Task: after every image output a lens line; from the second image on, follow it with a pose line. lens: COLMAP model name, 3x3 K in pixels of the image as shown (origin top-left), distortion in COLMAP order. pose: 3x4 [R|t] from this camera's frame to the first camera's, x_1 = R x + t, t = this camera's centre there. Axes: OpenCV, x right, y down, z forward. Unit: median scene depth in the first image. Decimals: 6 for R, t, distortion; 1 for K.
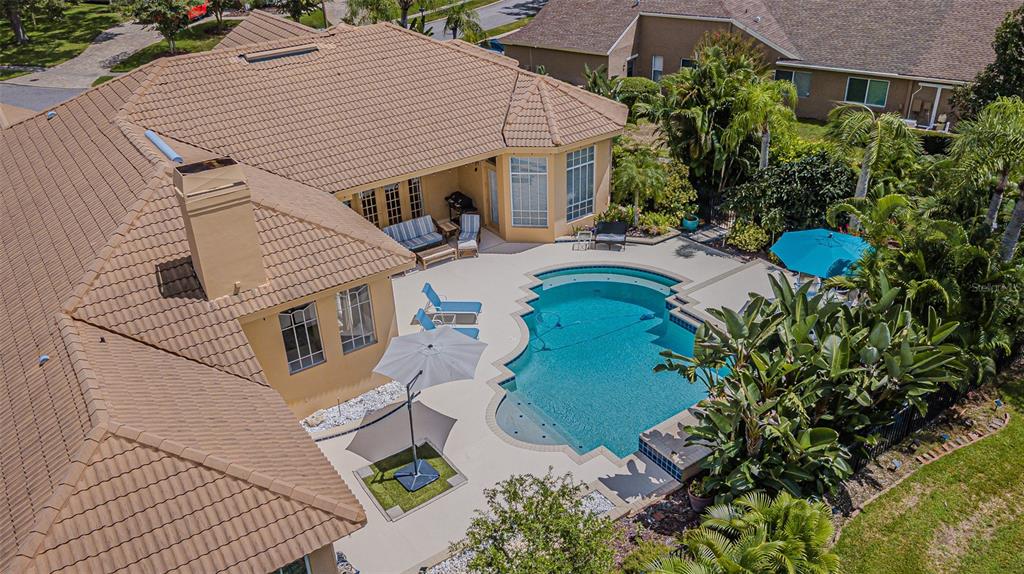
lens RADIAL K [[791.0, 0, 512.0], [0, 791.0, 287.0], [0, 0, 1]] dist [-0.043460, 0.113428]
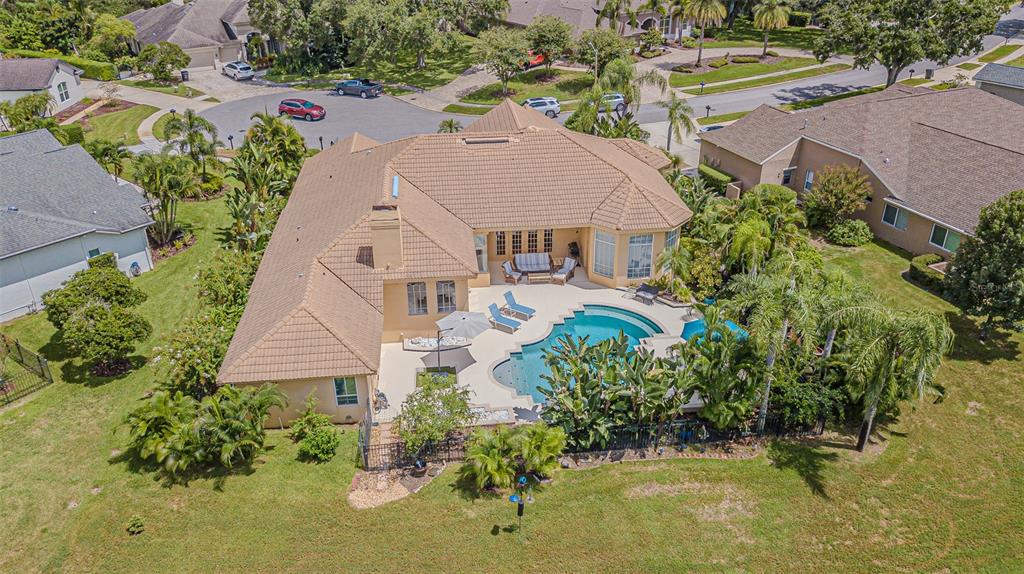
lens RADIAL K [[786.7, 0, 512.0], [0, 786.7, 287.0], [0, 0, 1]] dist [0.021723, 0.005199]
pose [[0.875698, 0.253934, -0.410696, 0.521253], [-0.259168, 0.964832, 0.043952, -0.077970], [0.407413, 0.067951, 0.910712, -0.494445]]
